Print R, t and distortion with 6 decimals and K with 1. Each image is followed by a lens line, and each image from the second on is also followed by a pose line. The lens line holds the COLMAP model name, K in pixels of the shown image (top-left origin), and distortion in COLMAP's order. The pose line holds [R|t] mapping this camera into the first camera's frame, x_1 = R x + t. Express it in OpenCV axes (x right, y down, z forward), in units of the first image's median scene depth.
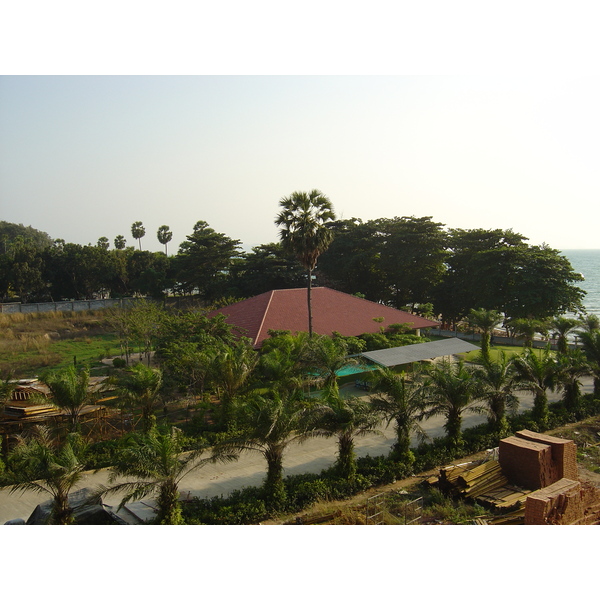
lens RADIAL K [[674.8, 0, 300.8], [0, 674.8, 301.3], [0, 0, 1]] dist [-0.146224, 0.000000]
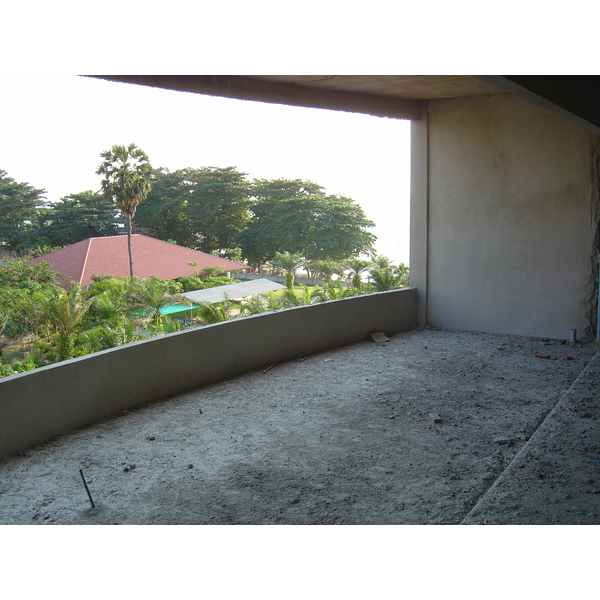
lens RADIAL K [[674.8, 0, 301.3], [0, 674.8, 302.2], [0, 0, 1]] dist [-0.146224, 0.000000]
pose [[0.956620, -0.036823, 0.289003, -0.025449], [0.014181, 0.996690, 0.080053, 0.004075], [-0.290994, -0.072482, 0.953975, -0.067087]]
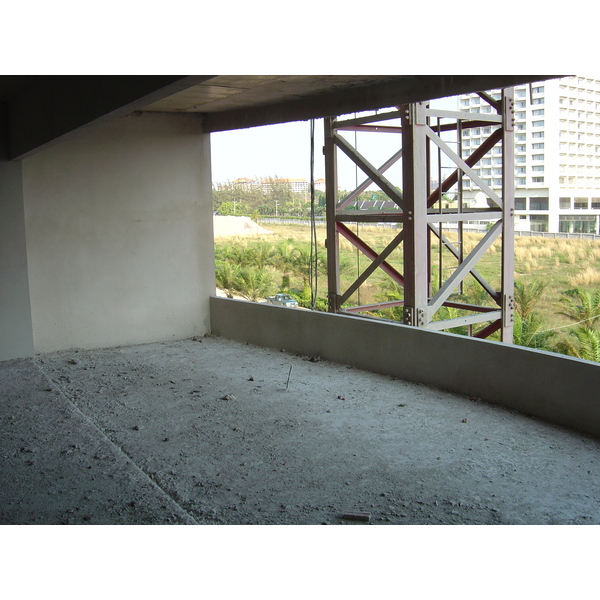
lens RADIAL K [[674.8, 0, 299.9], [0, 674.8, 299.6], [0, 0, 1]] dist [-0.146224, 0.000000]
pose [[-0.136063, 0.157149, -0.978157, 0.680191], [-0.047919, 0.985140, 0.164936, -0.048748], [0.989541, 0.069314, -0.126511, 0.488728]]
